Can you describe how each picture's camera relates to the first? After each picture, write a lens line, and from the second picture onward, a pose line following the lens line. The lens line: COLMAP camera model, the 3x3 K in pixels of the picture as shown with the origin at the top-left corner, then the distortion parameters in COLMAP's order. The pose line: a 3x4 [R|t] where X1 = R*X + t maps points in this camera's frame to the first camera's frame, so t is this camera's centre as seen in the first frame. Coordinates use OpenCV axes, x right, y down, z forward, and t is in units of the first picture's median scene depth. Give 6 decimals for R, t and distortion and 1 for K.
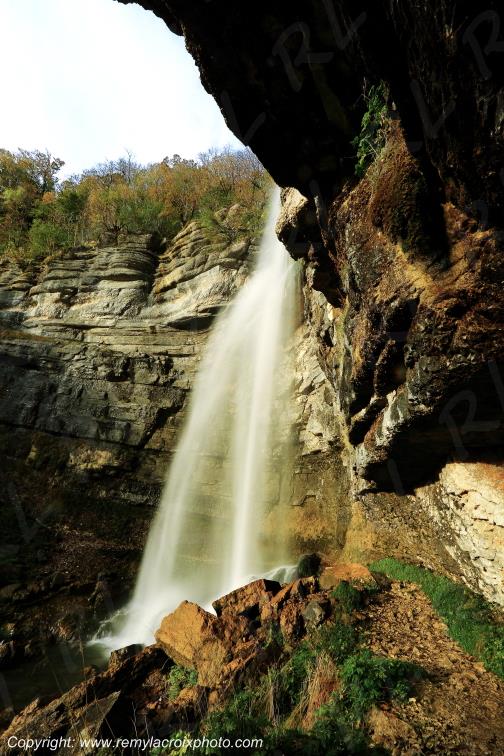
lens RADIAL K [[347.1, 0, 257.1], [0, 347.1, 378.3], [0, 0, 1]] dist [-0.045121, 0.015623]
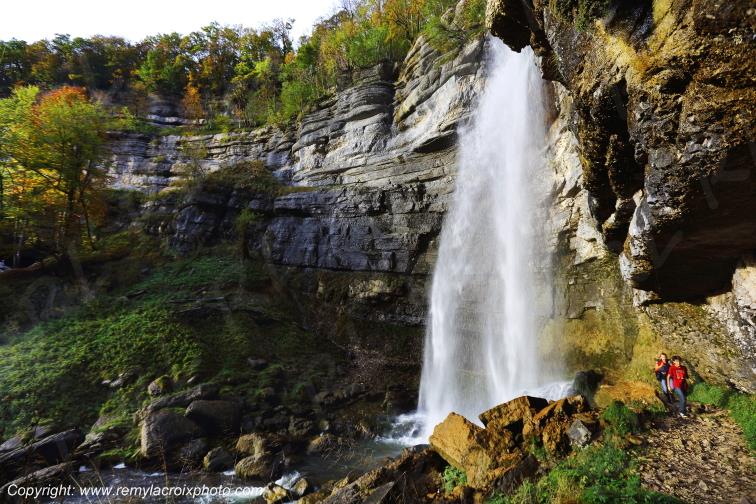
lens RADIAL K [[347.1, 0, 382.1], [0, 347.1, 251.4], [0, 0, 1]] dist [-0.045121, 0.015623]
pose [[0.913831, -0.118958, -0.388281, 0.023330], [0.175835, 0.977764, 0.114274, -0.003844], [0.366054, -0.172701, 0.914428, 0.003171]]
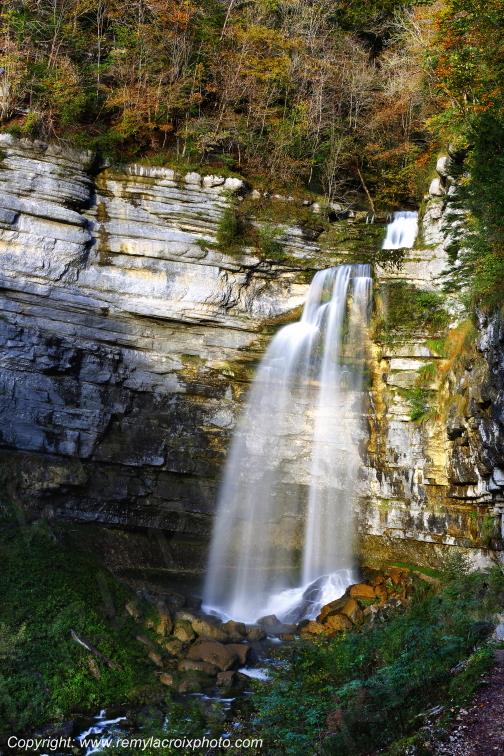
lens RADIAL K [[1521.4, 0, 252.4], [0, 1521.4, 378.7], [0, 0, 1]] dist [-0.026835, 0.000000]
pose [[0.741537, -0.003321, 0.670904, -4.419633], [-0.266224, 0.916434, 0.298788, -2.094369], [-0.615831, -0.400173, 0.678685, -2.967846]]
